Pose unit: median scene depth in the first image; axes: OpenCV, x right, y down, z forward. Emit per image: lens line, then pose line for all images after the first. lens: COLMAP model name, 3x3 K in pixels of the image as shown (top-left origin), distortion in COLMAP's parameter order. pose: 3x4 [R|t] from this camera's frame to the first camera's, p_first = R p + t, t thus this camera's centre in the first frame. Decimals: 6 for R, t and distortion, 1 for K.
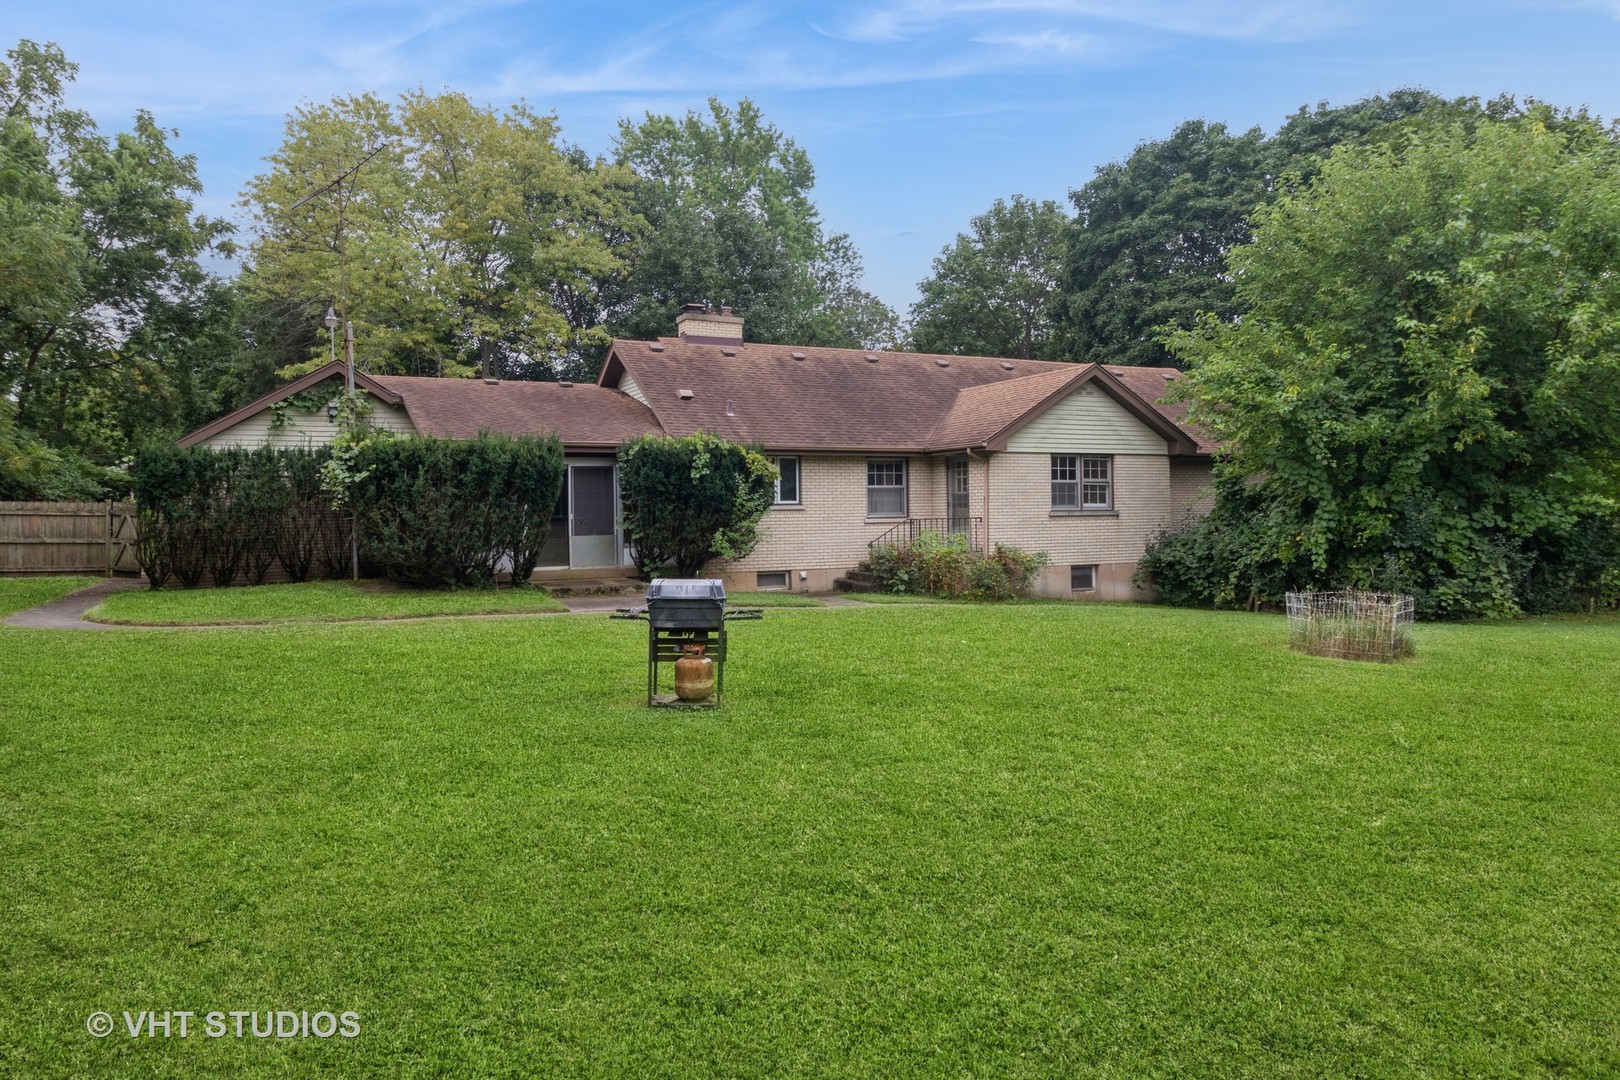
lens RADIAL K [[1052.8, 0, 811.4], [0, 1052.8, 534.7], [0, 0, 1]] dist [-0.009834, -0.001742]
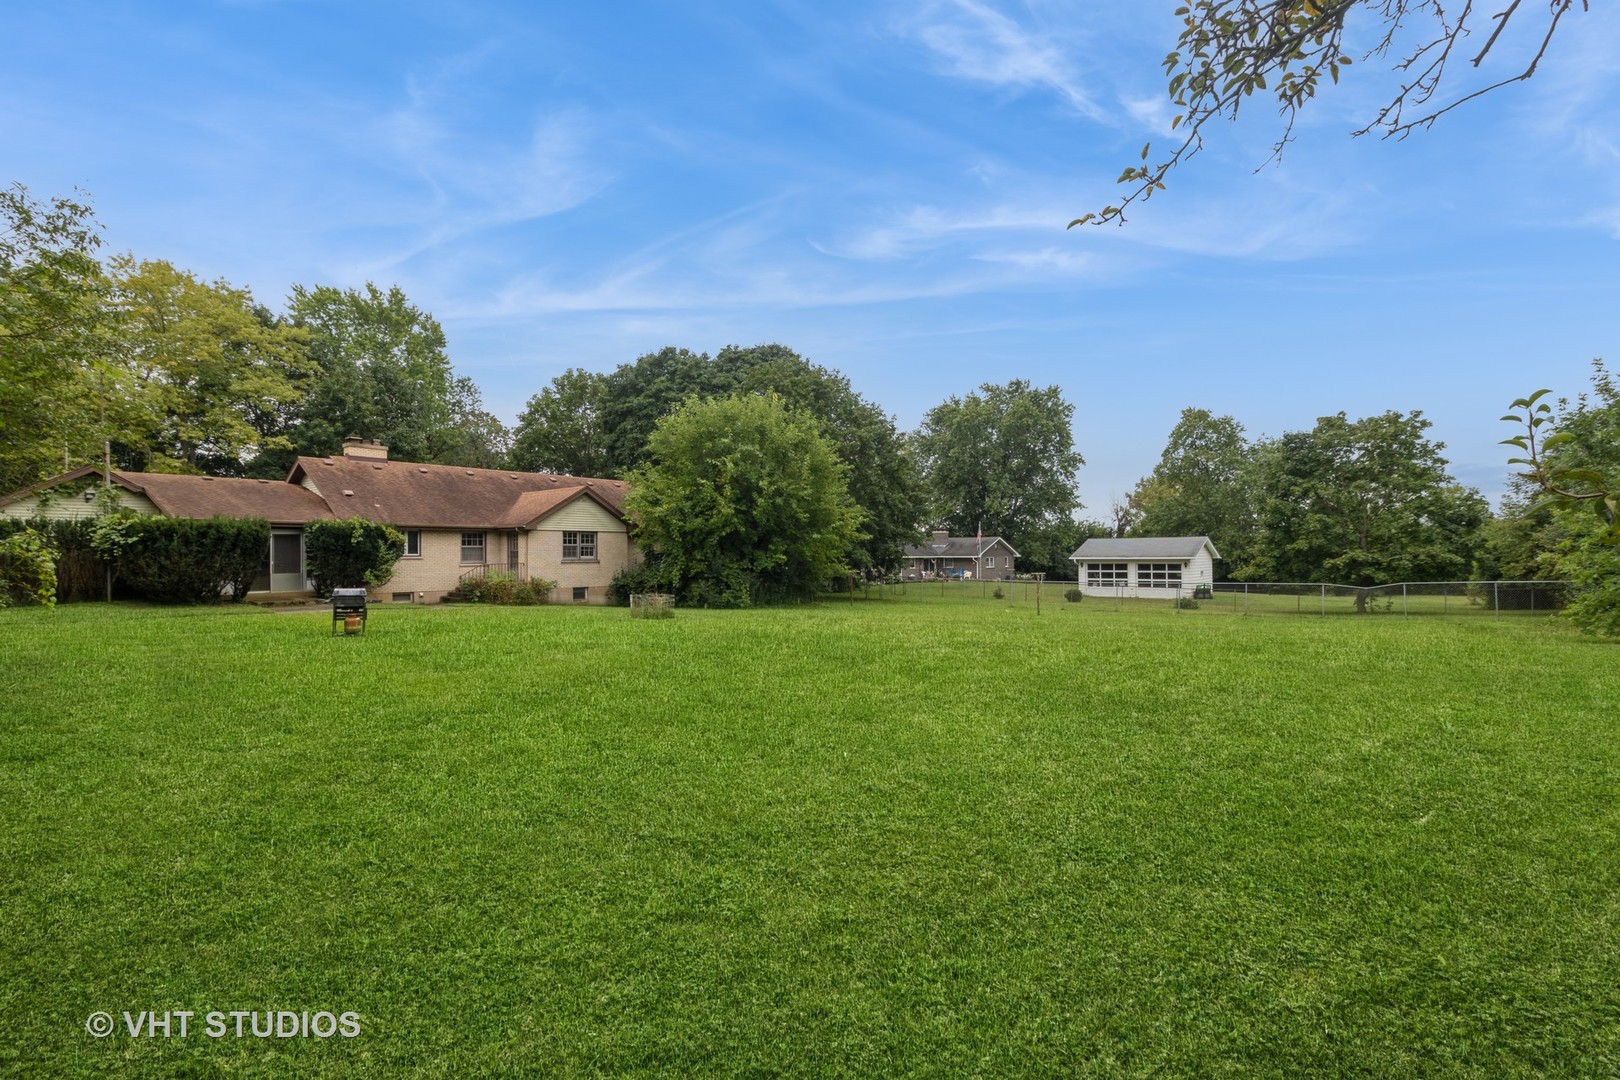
lens RADIAL K [[759.0, 0, 804.3], [0, 759.0, 550.4], [0, 0, 1]] dist [0.005493, 0.000157]
pose [[0.910990, 0.007920, 0.412353, 0.053521], [0.004424, 0.999570, -0.028973, 0.002895], [-0.412405, 0.028218, 0.910563, -0.488372]]
